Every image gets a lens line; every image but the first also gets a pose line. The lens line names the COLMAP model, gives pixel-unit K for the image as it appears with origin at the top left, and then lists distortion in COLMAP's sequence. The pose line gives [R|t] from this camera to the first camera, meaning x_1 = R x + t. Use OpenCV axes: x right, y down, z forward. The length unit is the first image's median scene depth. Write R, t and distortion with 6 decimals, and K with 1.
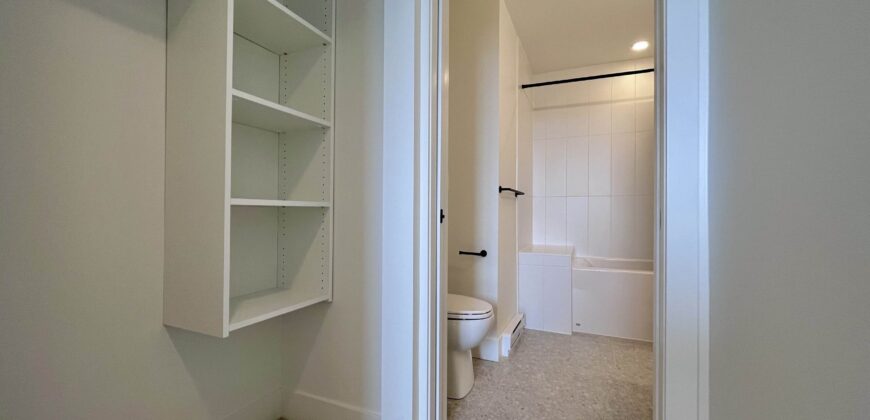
lens RADIAL K [[351.7, 0, 435.7], [0, 351.7, 212.4], [0, 0, 1]] dist [0.002467, 0.000111]
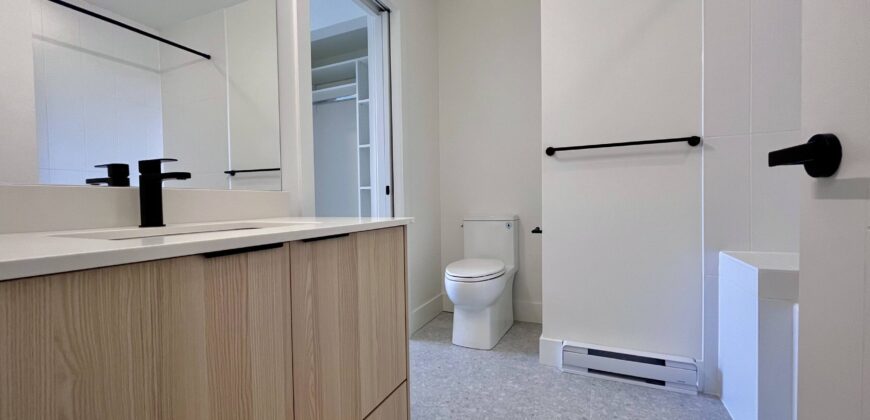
lens RADIAL K [[351.7, 0, 435.8], [0, 351.7, 209.1], [0, 0, 1]] dist [0.002467, 0.000111]
pose [[-0.019318, 0.015193, -0.999698, 1.143950], [0.016013, 0.999761, 0.014884, 0.053202], [0.999685, -0.015721, -0.019557, 0.890541]]
